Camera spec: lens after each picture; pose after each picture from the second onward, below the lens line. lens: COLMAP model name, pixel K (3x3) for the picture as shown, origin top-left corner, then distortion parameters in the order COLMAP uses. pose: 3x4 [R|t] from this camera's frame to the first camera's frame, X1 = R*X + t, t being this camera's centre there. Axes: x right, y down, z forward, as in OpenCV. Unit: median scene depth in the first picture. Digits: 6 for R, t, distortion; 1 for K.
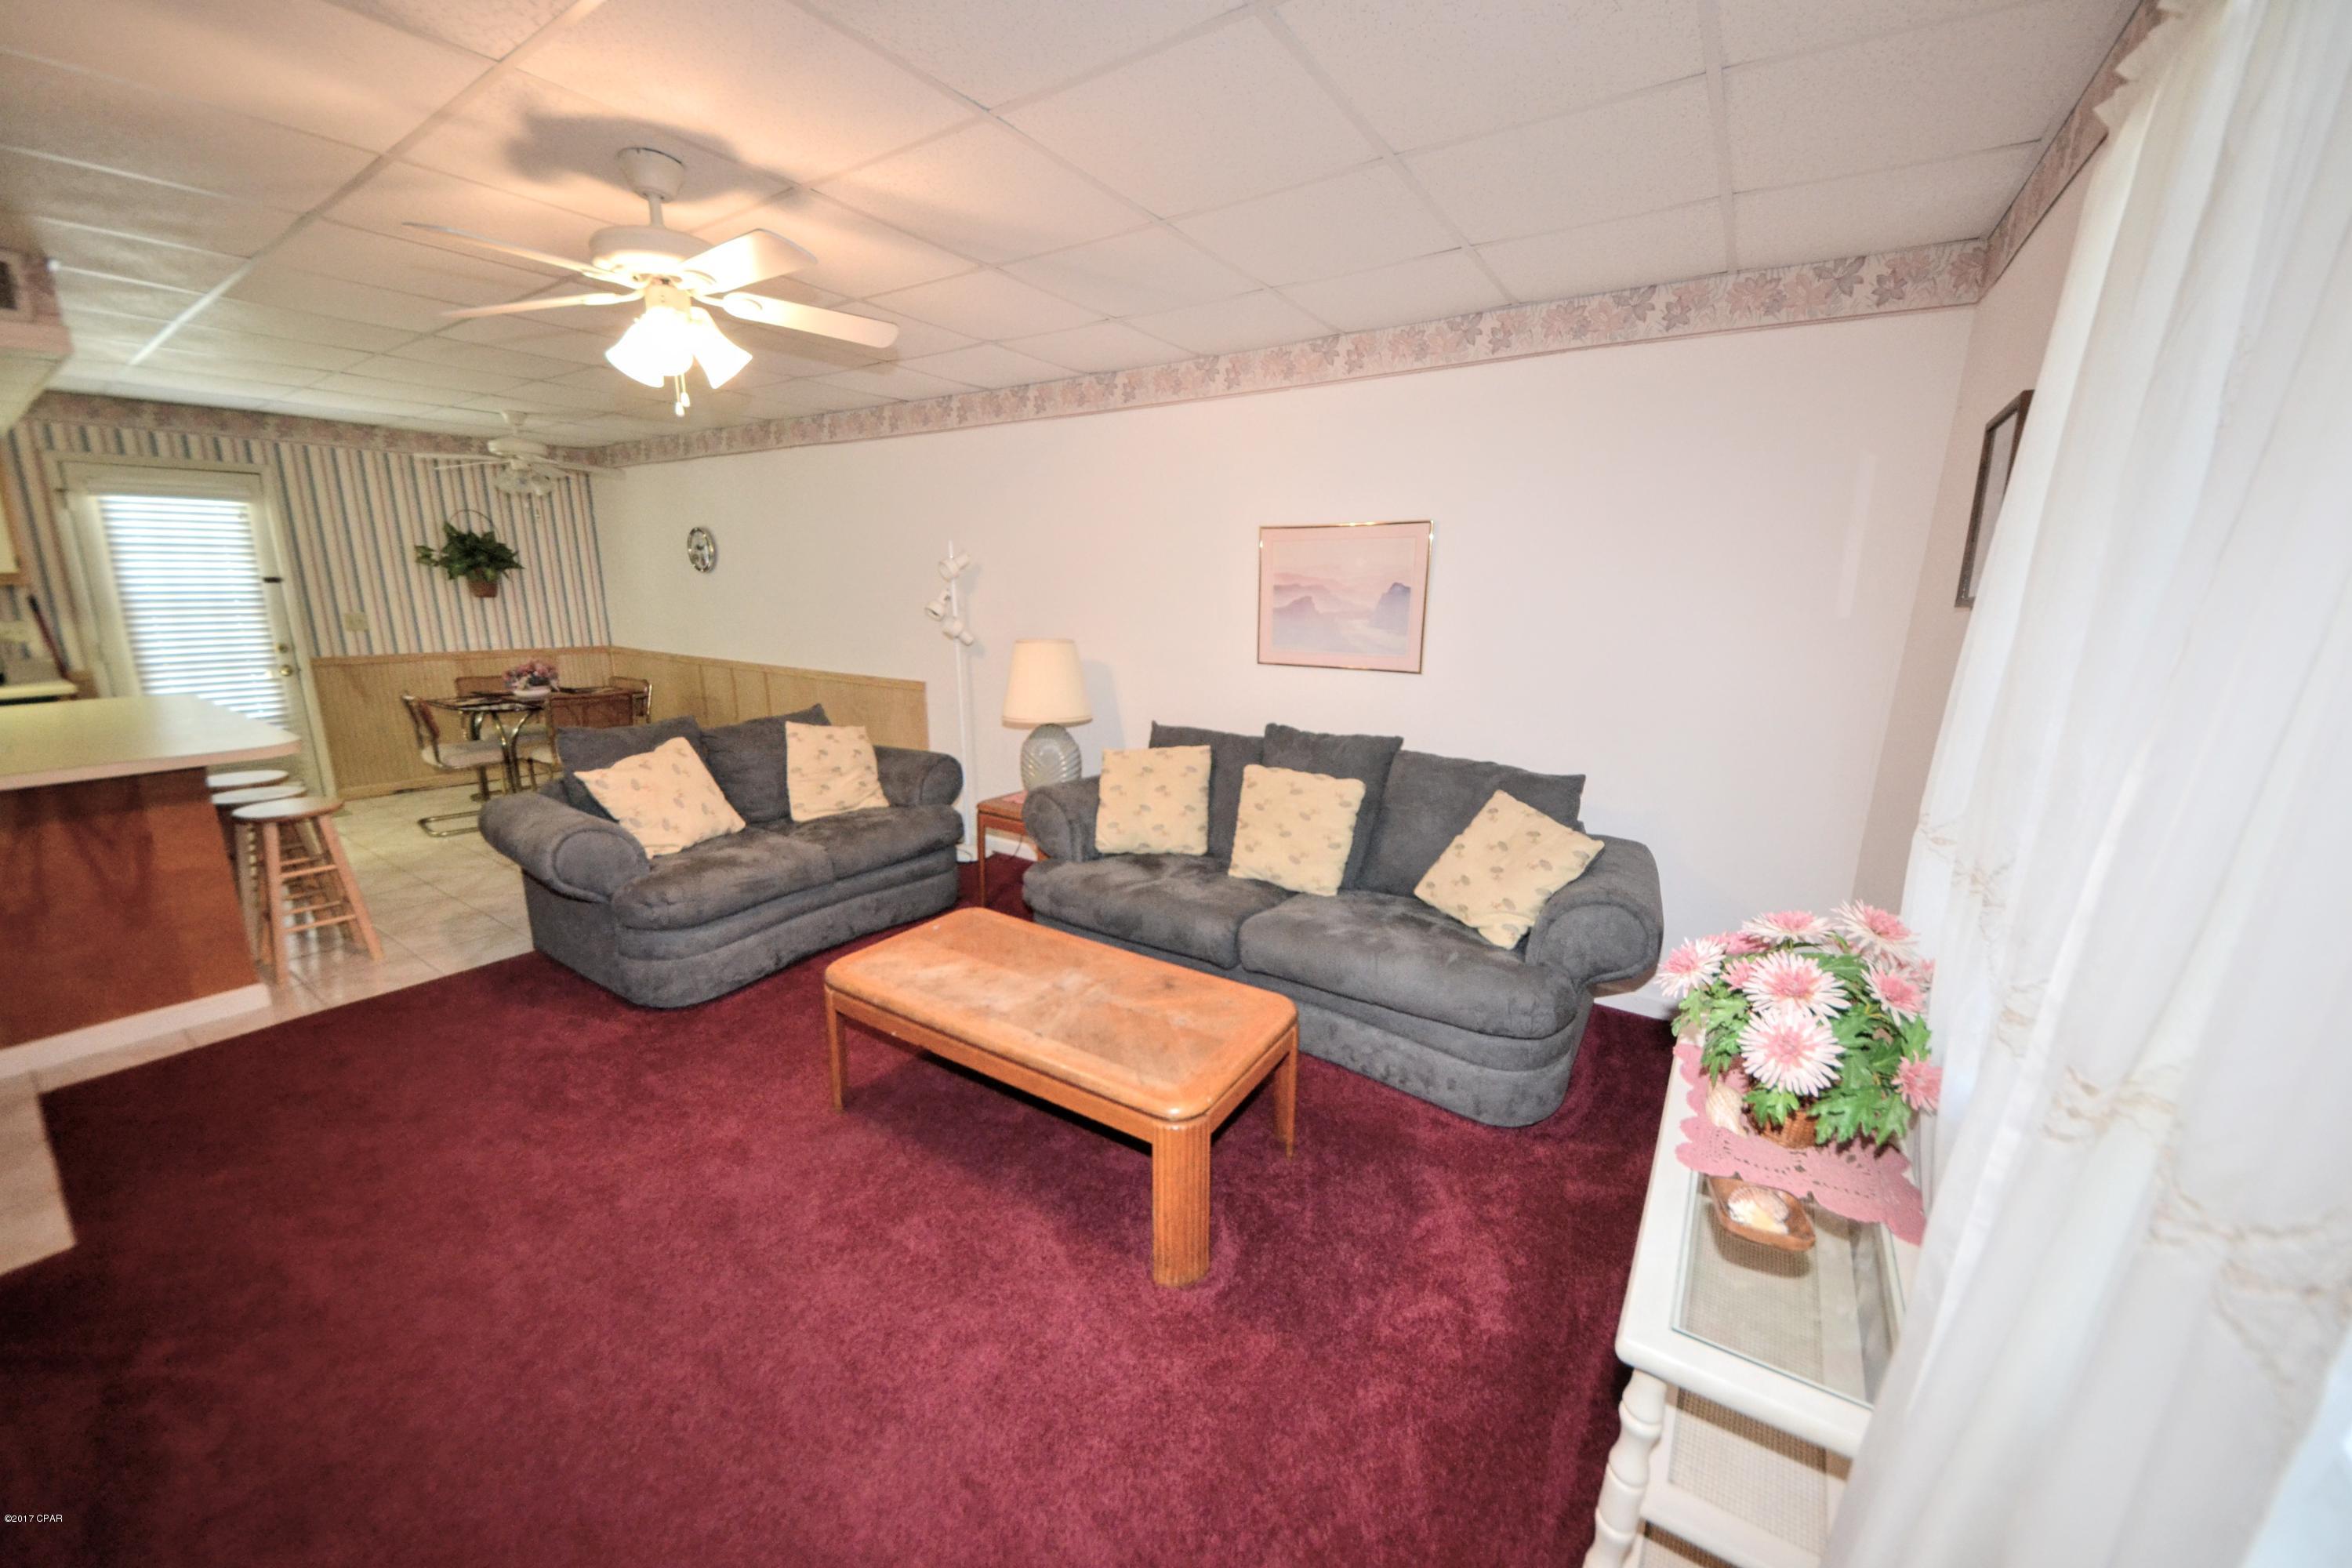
lens RADIAL K [[848.1, 0, 1137.9], [0, 848.1, 791.8], [0, 0, 1]] dist [-0.001684, -0.008639]
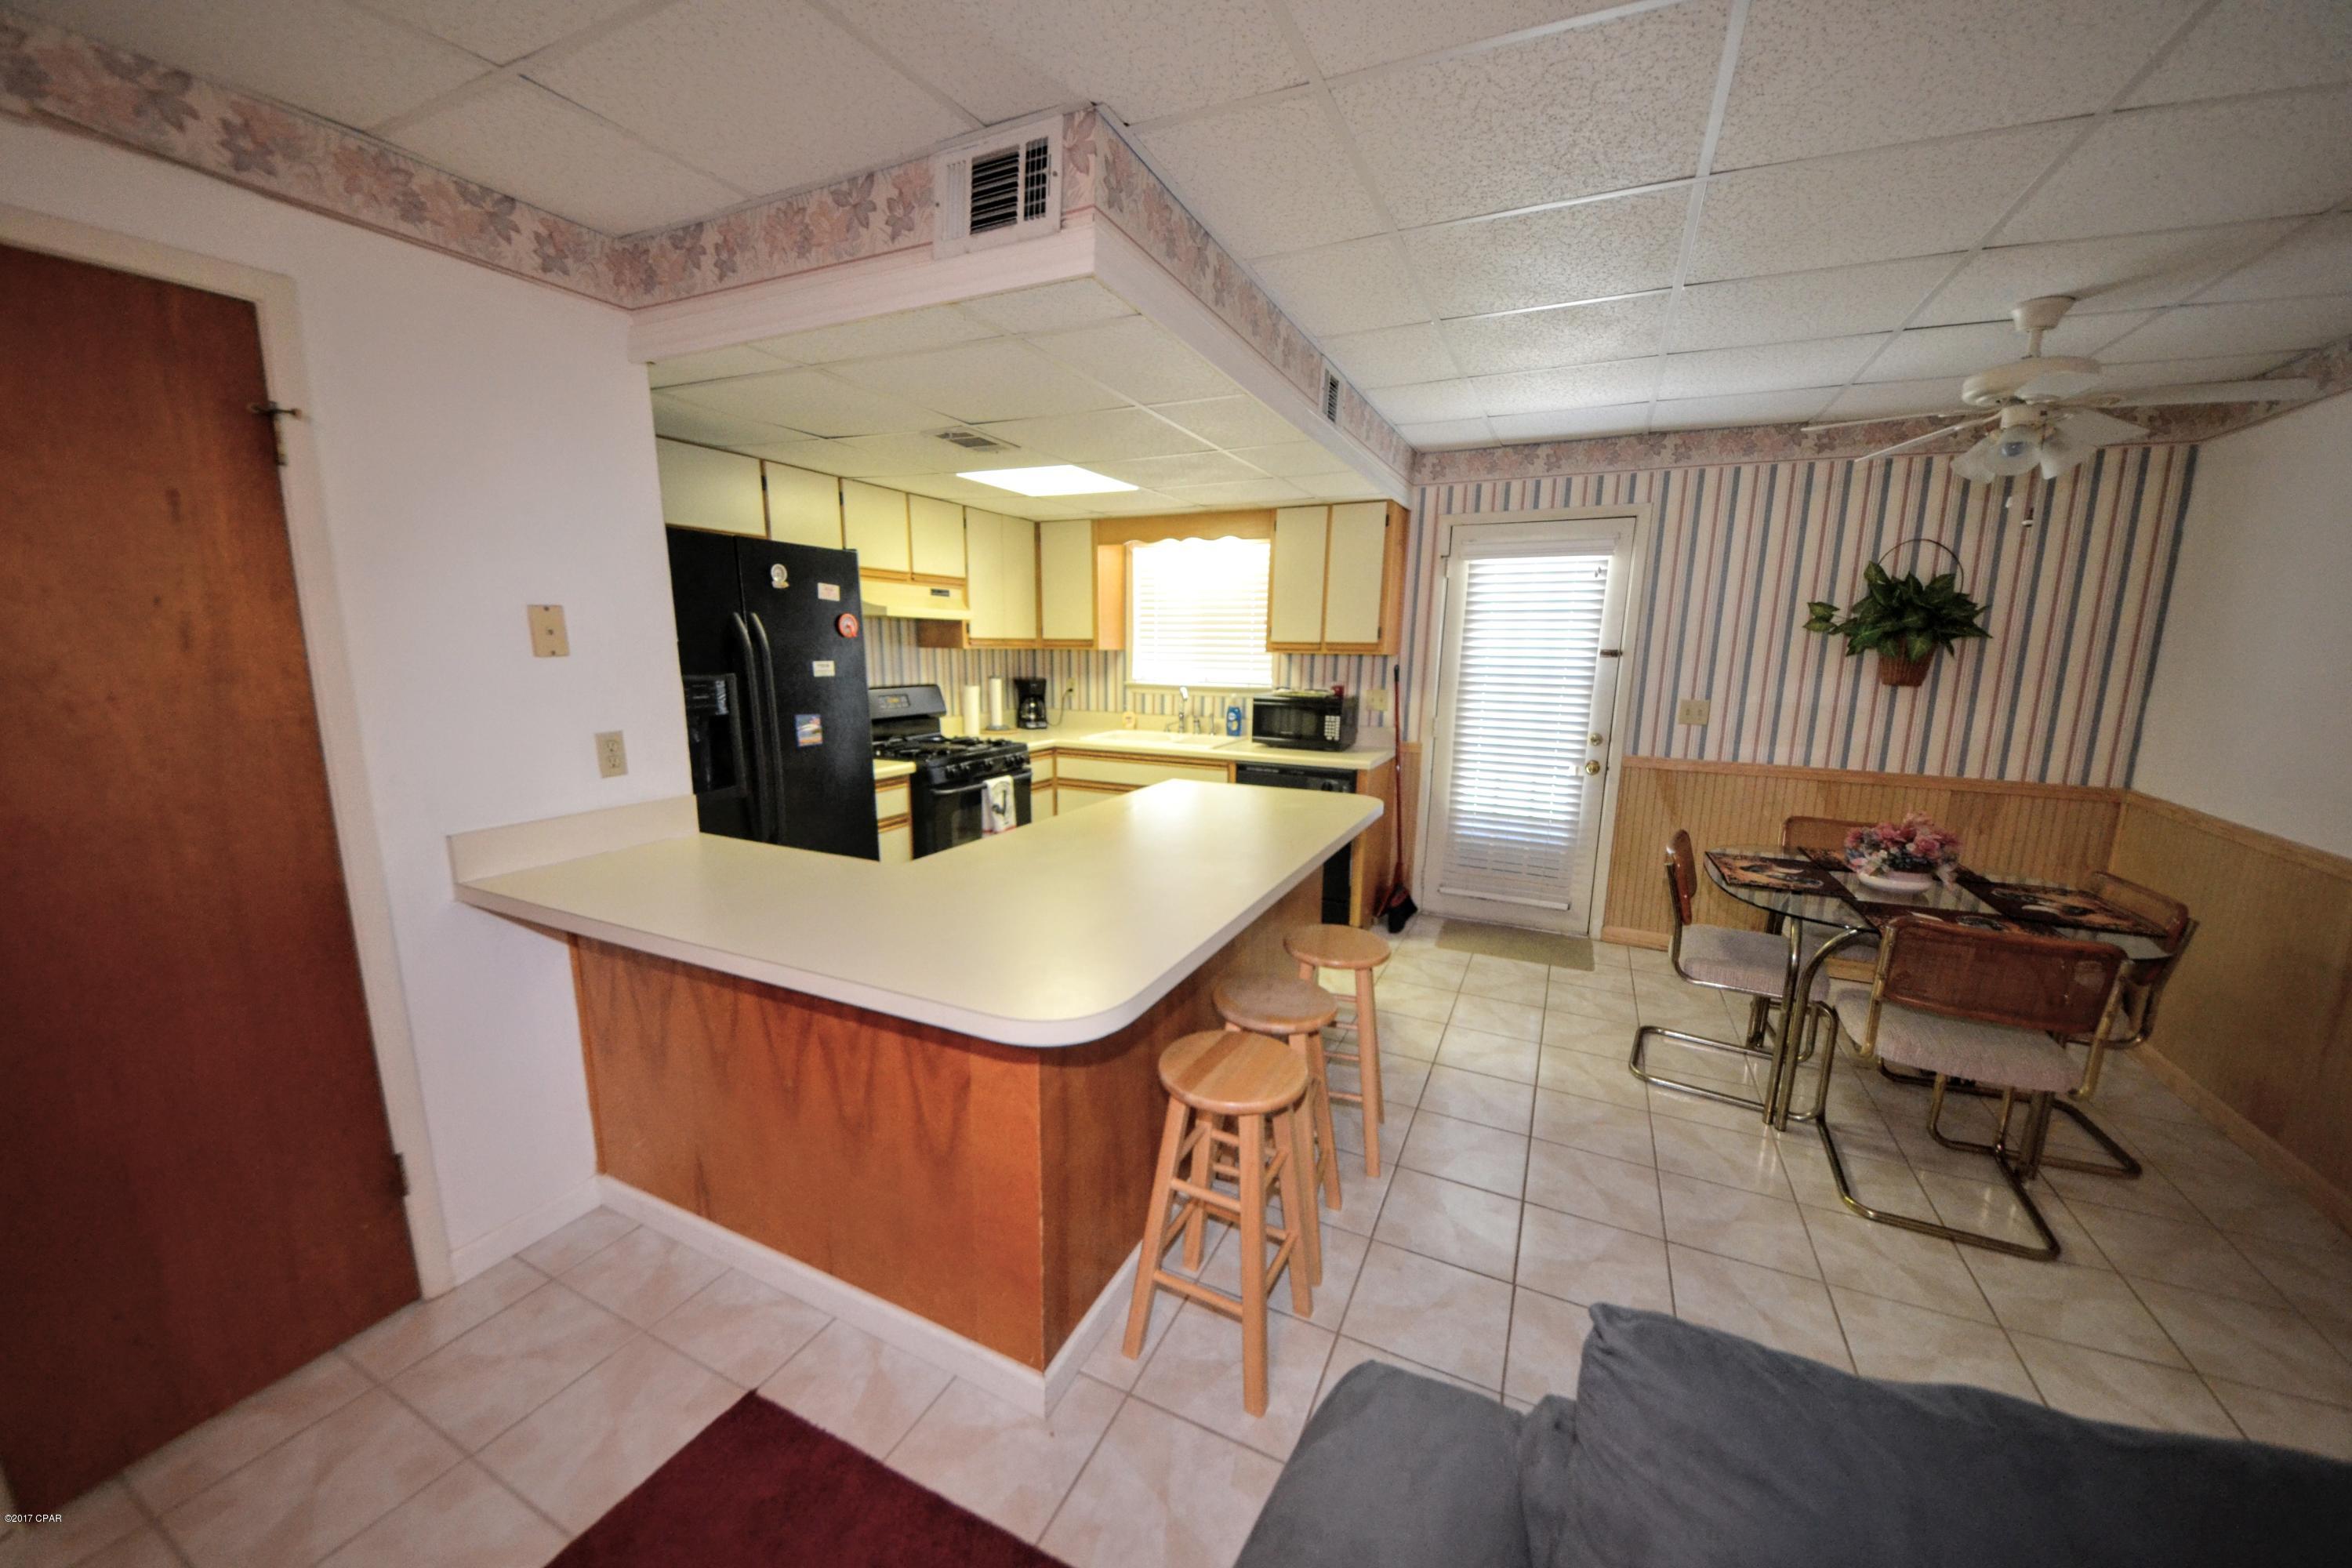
lens RADIAL K [[848.1, 0, 1169.3], [0, 848.1, 818.8], [0, 0, 1]] dist [-0.001684, -0.008639]
pose [[0.147598, 0.194484, -0.969737, -0.281165], [-0.238515, 0.958538, 0.155935, -0.121379], [0.959857, 0.208281, 0.187866, 0.455448]]
